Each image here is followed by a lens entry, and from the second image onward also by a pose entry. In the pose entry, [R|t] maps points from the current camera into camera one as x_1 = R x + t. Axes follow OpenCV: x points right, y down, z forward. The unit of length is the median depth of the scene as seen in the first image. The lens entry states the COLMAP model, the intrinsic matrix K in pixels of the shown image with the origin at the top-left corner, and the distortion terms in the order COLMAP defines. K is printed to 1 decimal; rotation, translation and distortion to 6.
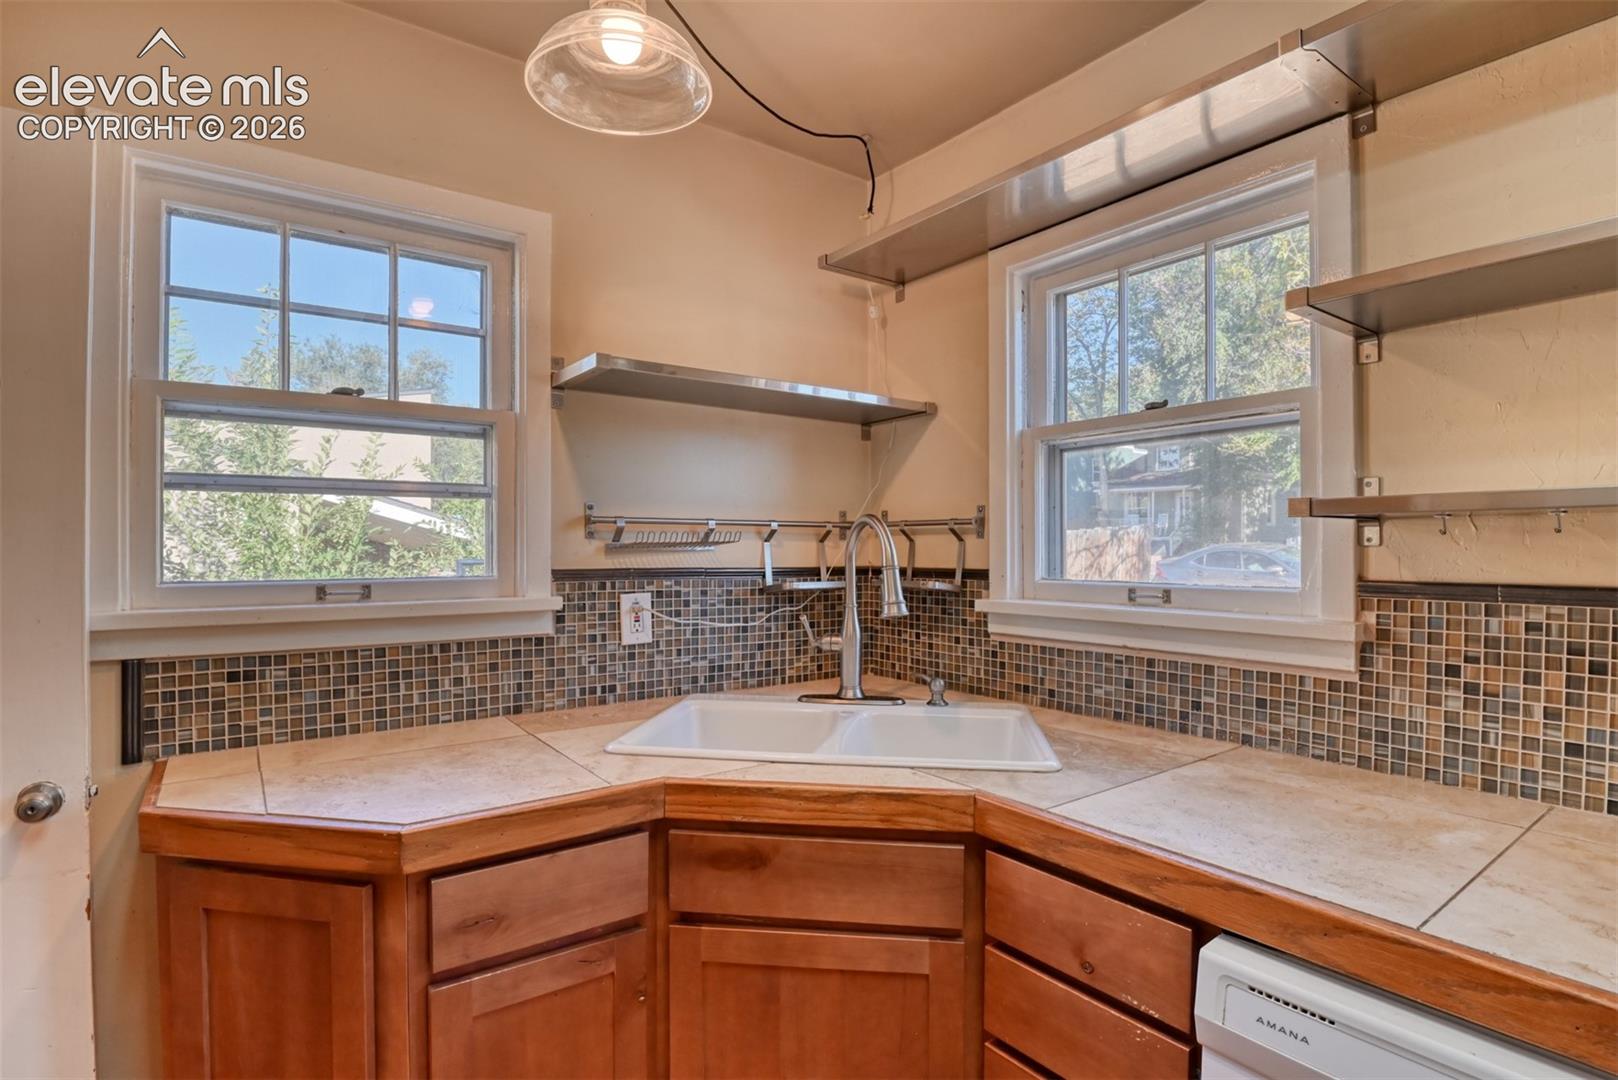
lens RADIAL K [[815.0, 0, 814.2], [0, 815.0, 550.2], [0, 0, 1]] dist [-0.041011, -0.000875]
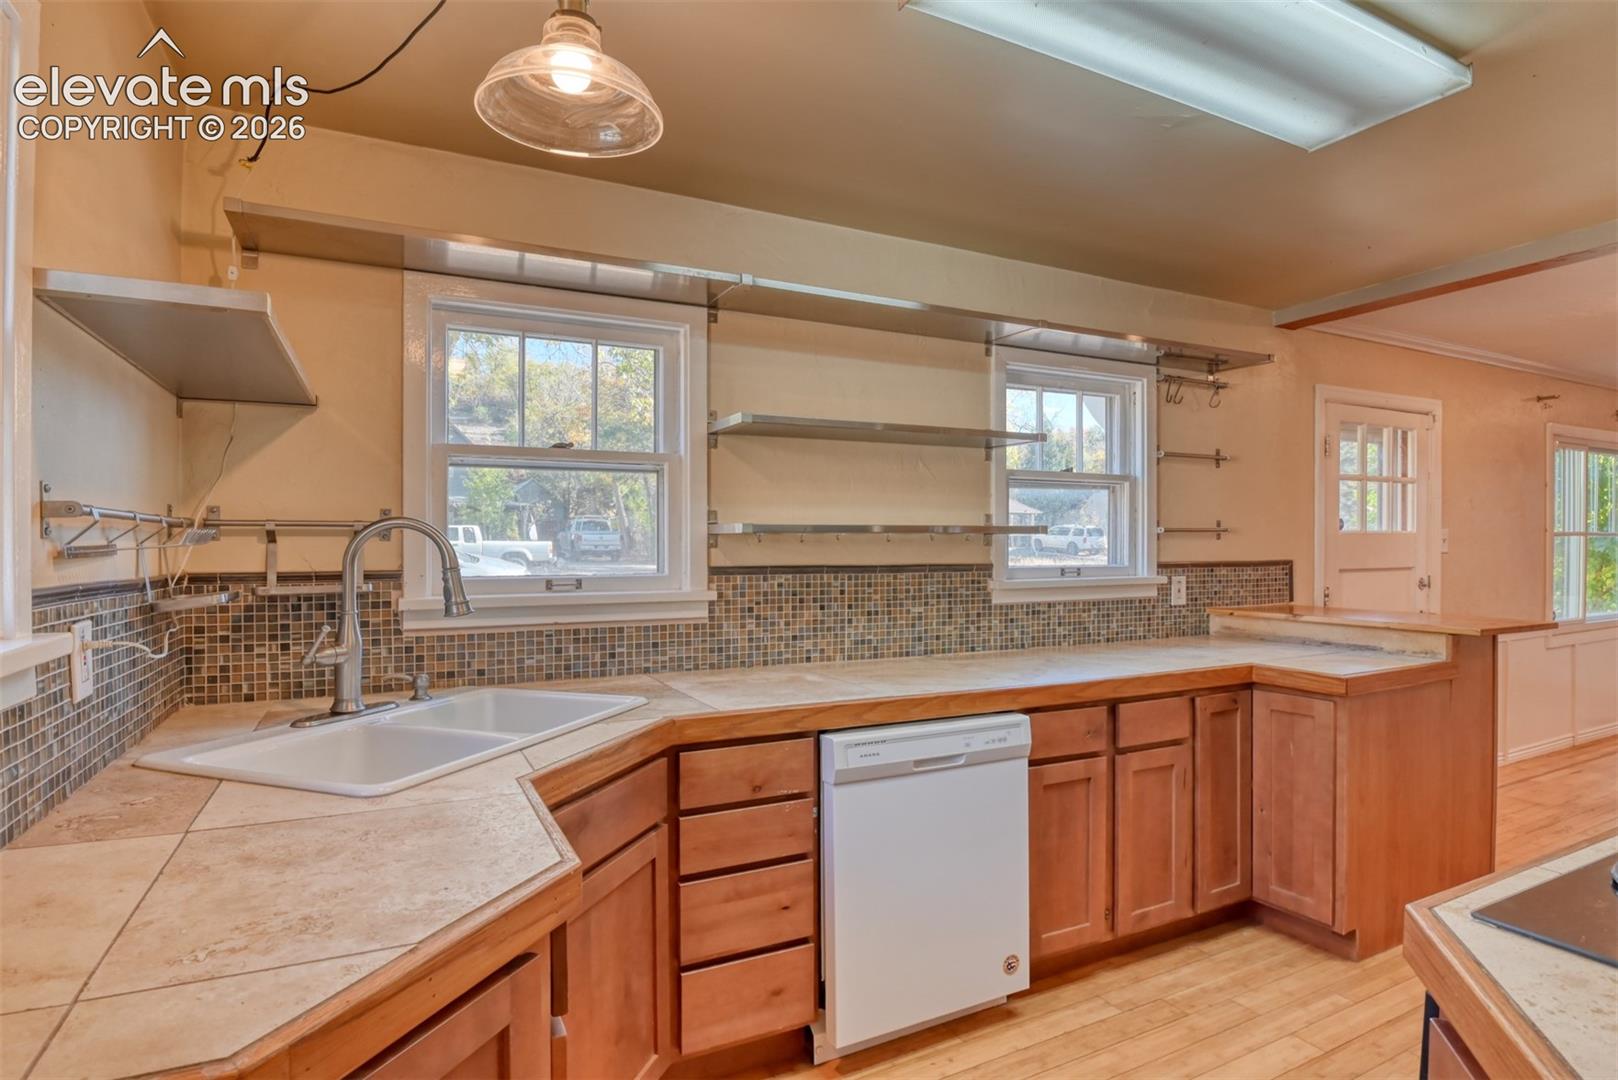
lens RADIAL K [[815.0, 0, 807.6], [0, 815.0, 539.8], [0, 0, 1]] dist [-0.041011, -0.000875]
pose [[0.175091, 0.003700, 0.984545, -1.001143], [0.003475, 0.999984, -0.004377, -0.013198], [-0.984546, 0.004188, 0.175076, 0.411291]]
